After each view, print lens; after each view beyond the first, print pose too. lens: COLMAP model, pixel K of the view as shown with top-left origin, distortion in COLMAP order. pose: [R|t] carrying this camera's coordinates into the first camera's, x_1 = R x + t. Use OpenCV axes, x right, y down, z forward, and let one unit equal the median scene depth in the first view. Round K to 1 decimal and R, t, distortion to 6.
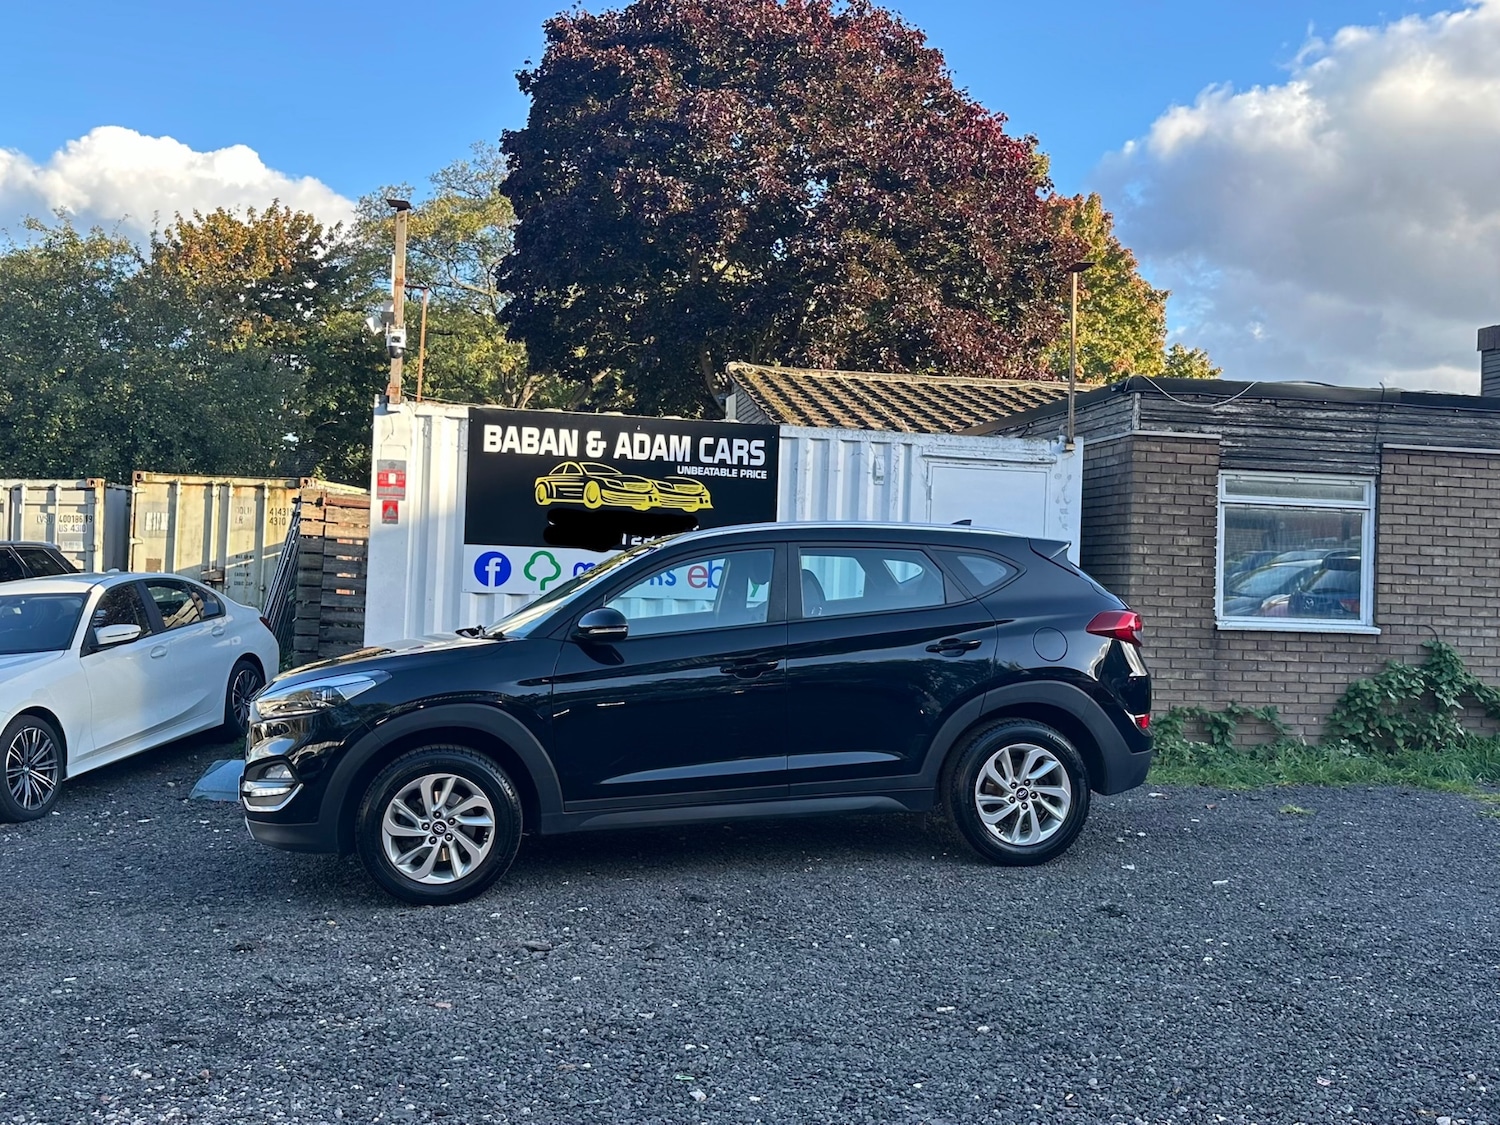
lens RADIAL K [[1483.1, 0, 871.7], [0, 1483.1, 562.4], [0, 0, 1]] dist [0.103200, 0.000000]
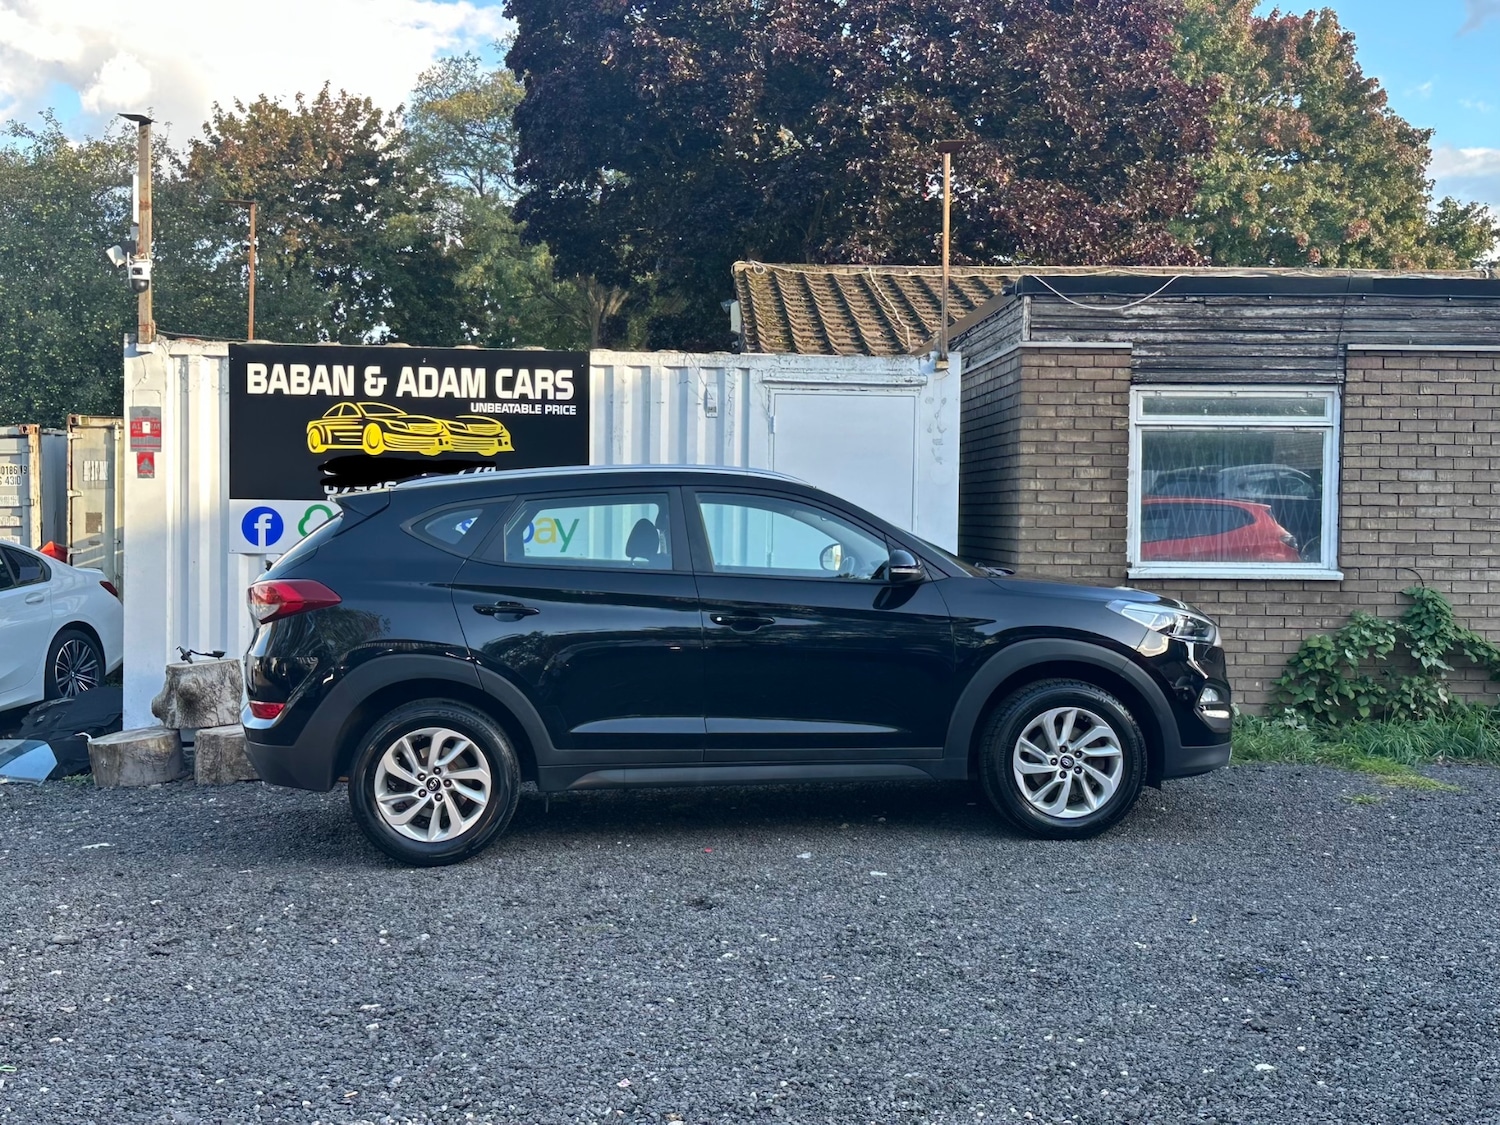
lens RADIAL K [[1829.4, 0, 813.4], [0, 1829.4, 570.3], [0, 0, 1]] dist [0.139164, 0.000000]
pose [[0.988632, -0.018274, -0.149242, 0.210457], [0.024549, 0.998886, 0.040311, -0.005168], [0.148339, -0.043516, 0.987979, -0.037028]]
